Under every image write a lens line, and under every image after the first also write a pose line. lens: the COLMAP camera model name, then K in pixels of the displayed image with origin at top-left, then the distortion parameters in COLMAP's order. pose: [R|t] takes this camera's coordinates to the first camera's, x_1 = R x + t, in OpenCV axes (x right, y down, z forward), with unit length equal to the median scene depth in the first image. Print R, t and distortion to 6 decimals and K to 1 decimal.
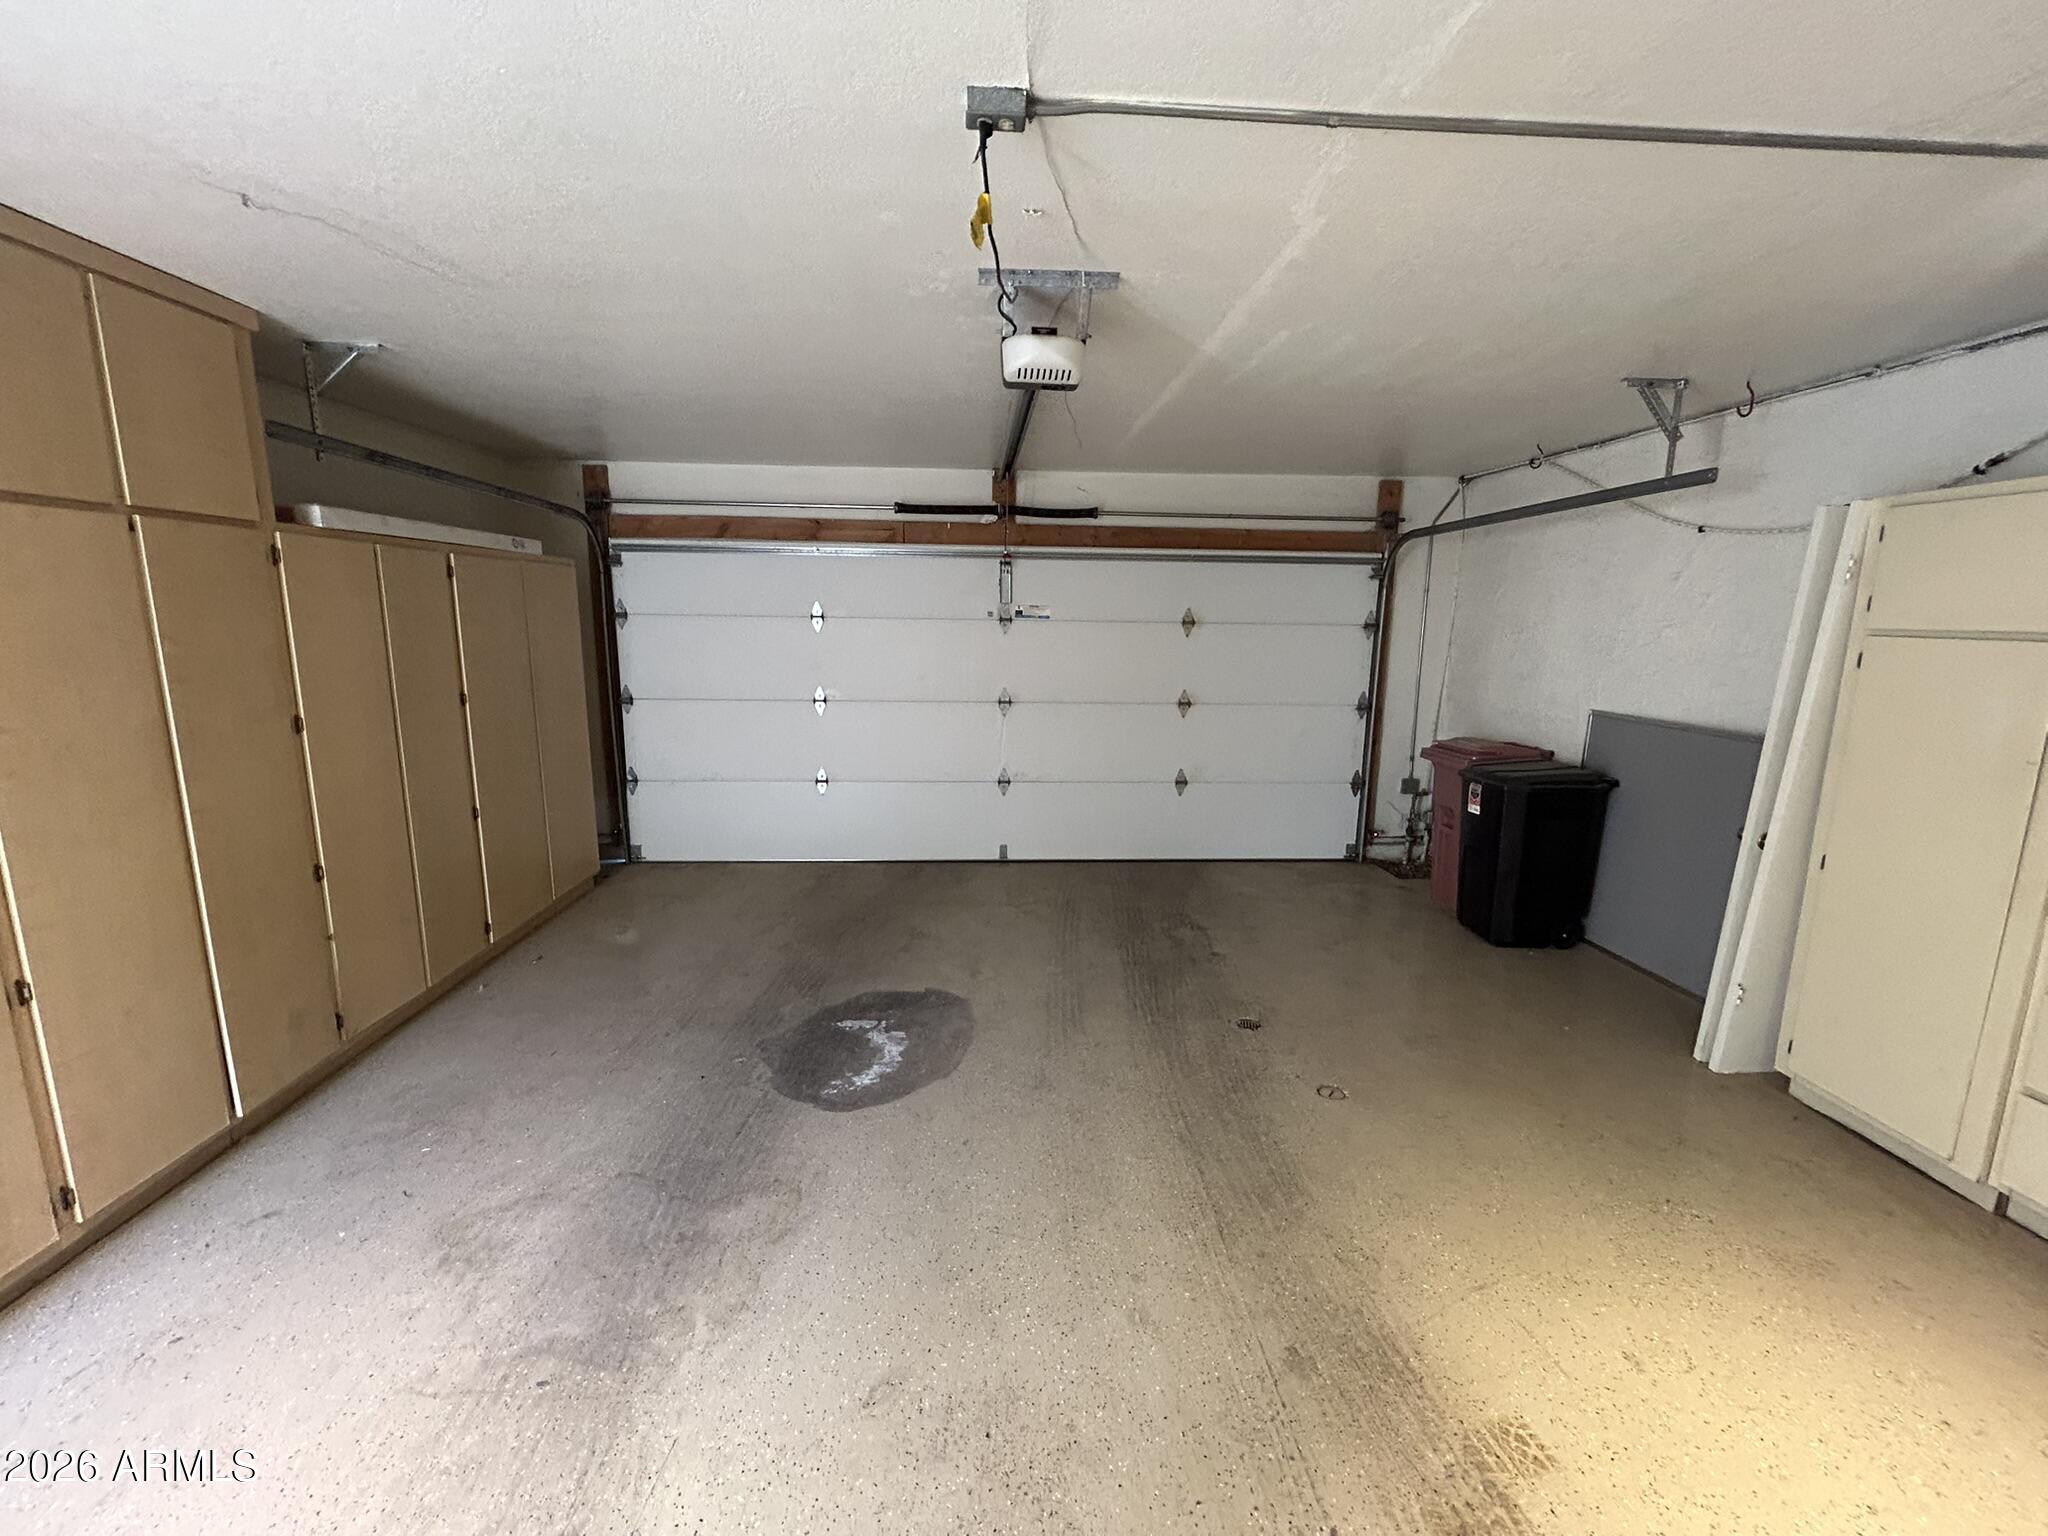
lens RADIAL K [[831.9, 0, 1024.8], [0, 831.9, 760.7], [0, 0, 1]] dist [-0.004146, 0.002167]
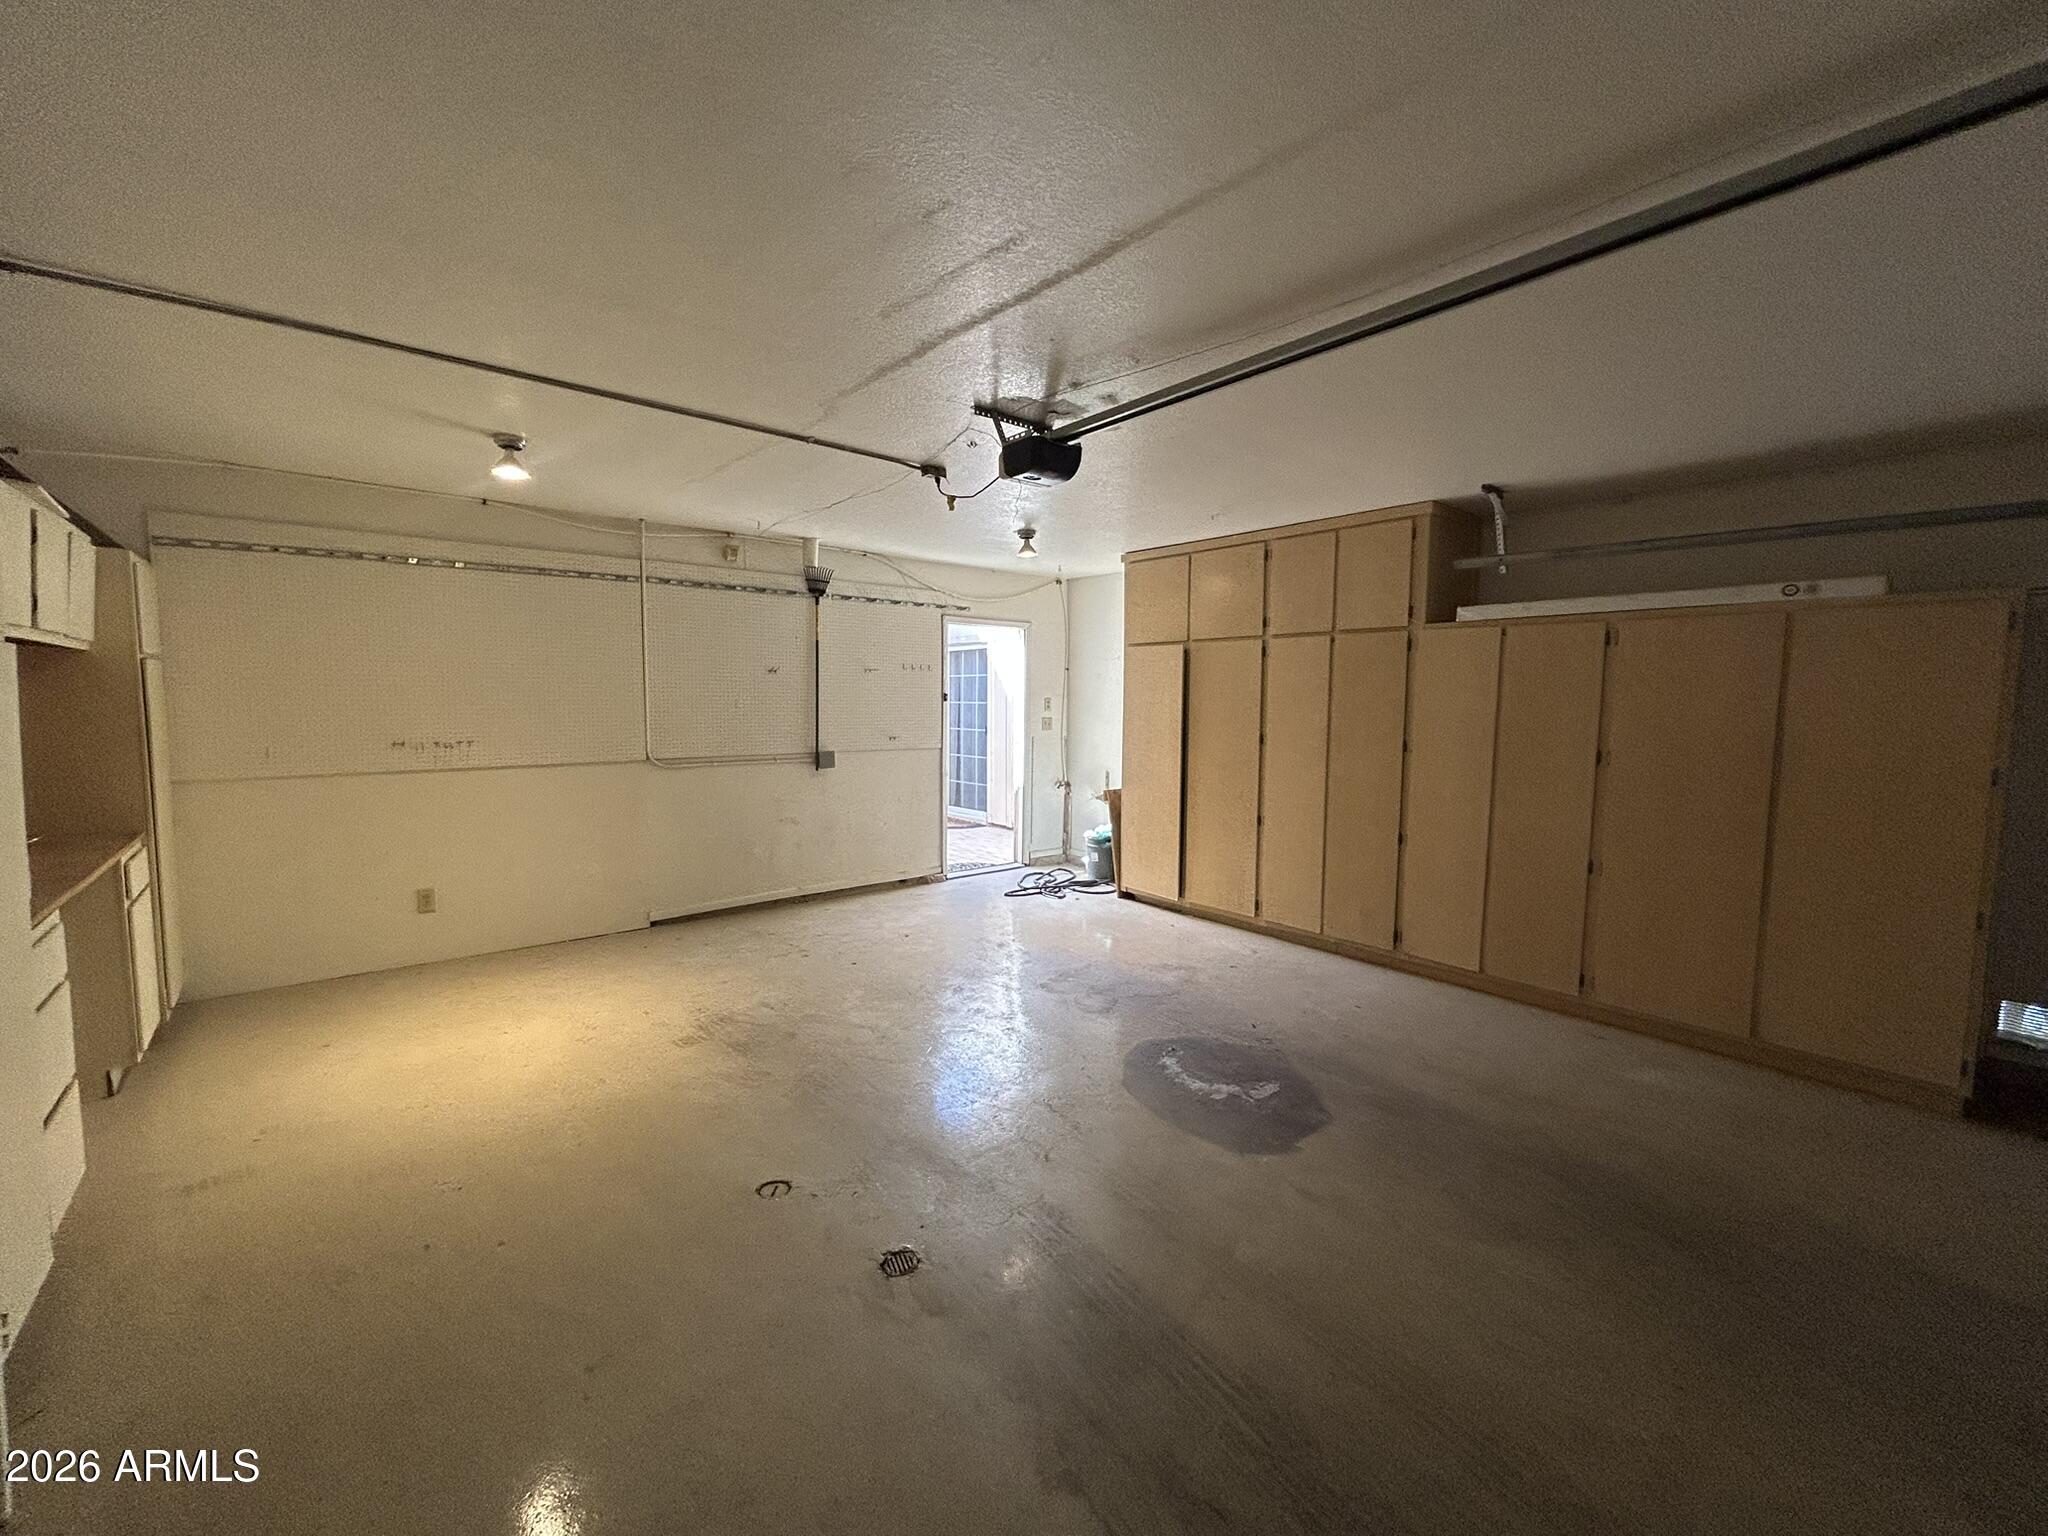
lens RADIAL K [[831.9, 0, 1018.7], [0, 831.9, 760.1], [0, 0, 1]] dist [-0.004146, 0.002167]
pose [[-0.804113, 0.025421, -0.593932, 0.599990], [-0.124335, 0.969797, 0.209843, -0.221996], [0.581328, 0.242584, -0.776666, 1.535871]]
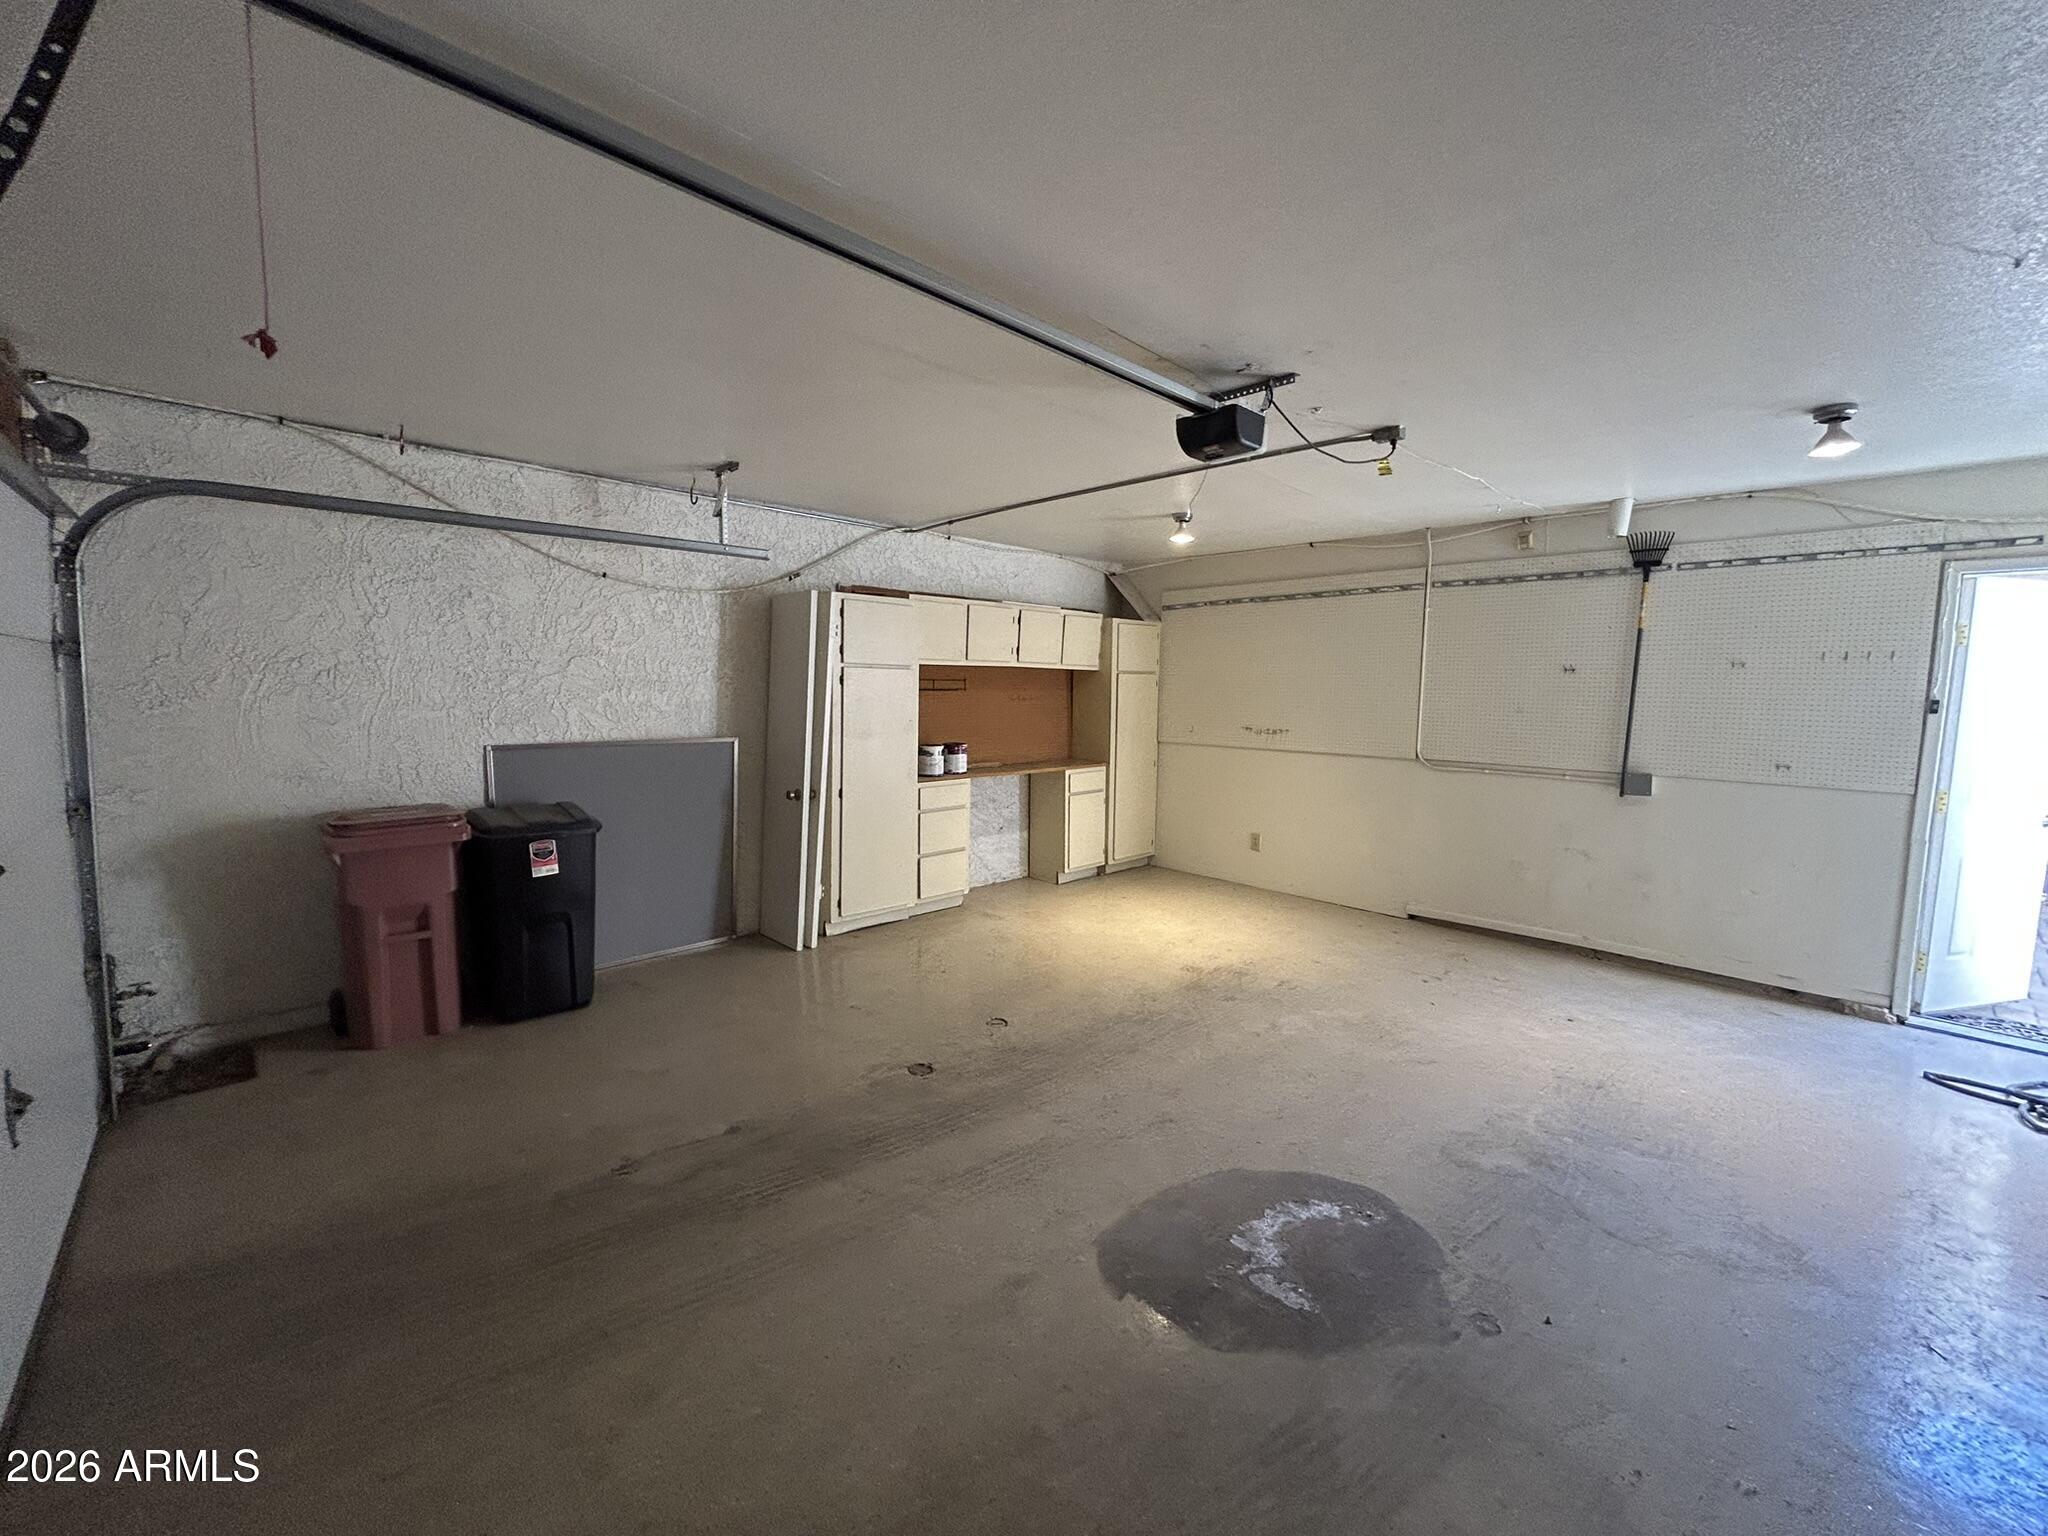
lens RADIAL K [[831.9, 0, 1031.4], [0, 831.9, 759.8], [0, 0, 1]] dist [-0.004146, 0.002167]
pose [[-0.645519, -0.090506, 0.758363, -0.536245], [0.110031, 0.971575, 0.209610, -0.230295], [-0.755777, 0.218750, -0.617211, 1.490612]]
